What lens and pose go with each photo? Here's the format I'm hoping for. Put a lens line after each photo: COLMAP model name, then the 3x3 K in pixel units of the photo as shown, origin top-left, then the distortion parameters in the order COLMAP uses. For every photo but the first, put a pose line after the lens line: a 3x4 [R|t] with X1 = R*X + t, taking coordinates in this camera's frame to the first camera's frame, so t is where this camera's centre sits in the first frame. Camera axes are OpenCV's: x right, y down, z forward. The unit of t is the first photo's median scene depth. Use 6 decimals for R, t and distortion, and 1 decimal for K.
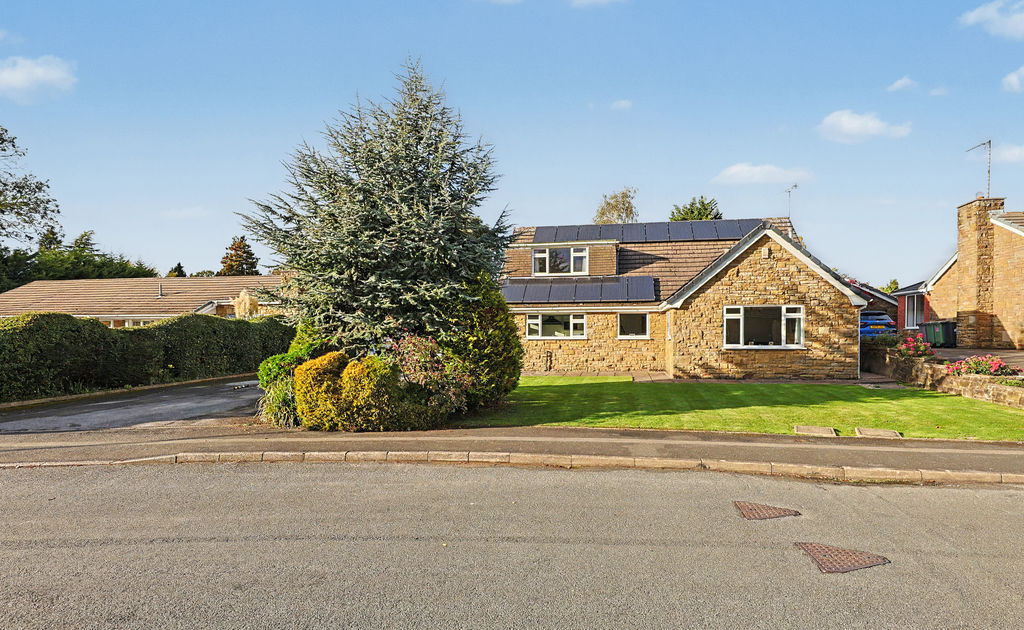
lens RADIAL K [[509.7, 0, 528.6], [0, 509.7, 349.9], [0, 0, 1]] dist [0.004003, 0.001302]
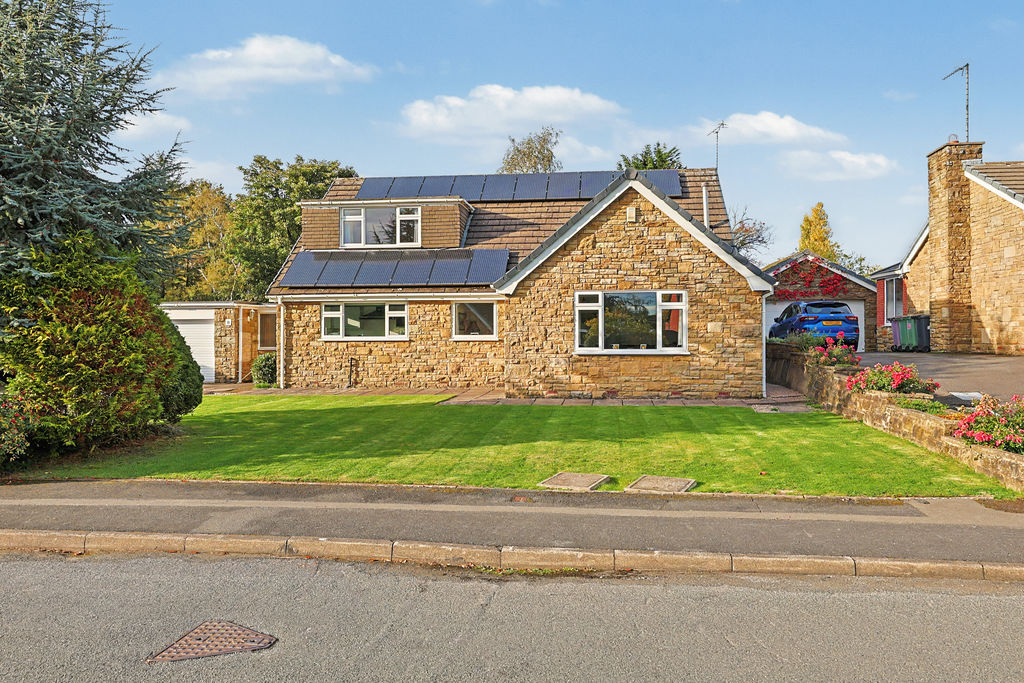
lens RADIAL K [[705.0, 0, 510.7], [0, 705.0, 337.5], [0, 0, 1]] dist [0.007754, -0.002690]
pose [[0.998527, -0.000309, 0.054259, 0.246189], [0.001738, 0.999653, -0.026300, 0.000206], [-0.054232, 0.026356, 0.998180, 0.064025]]
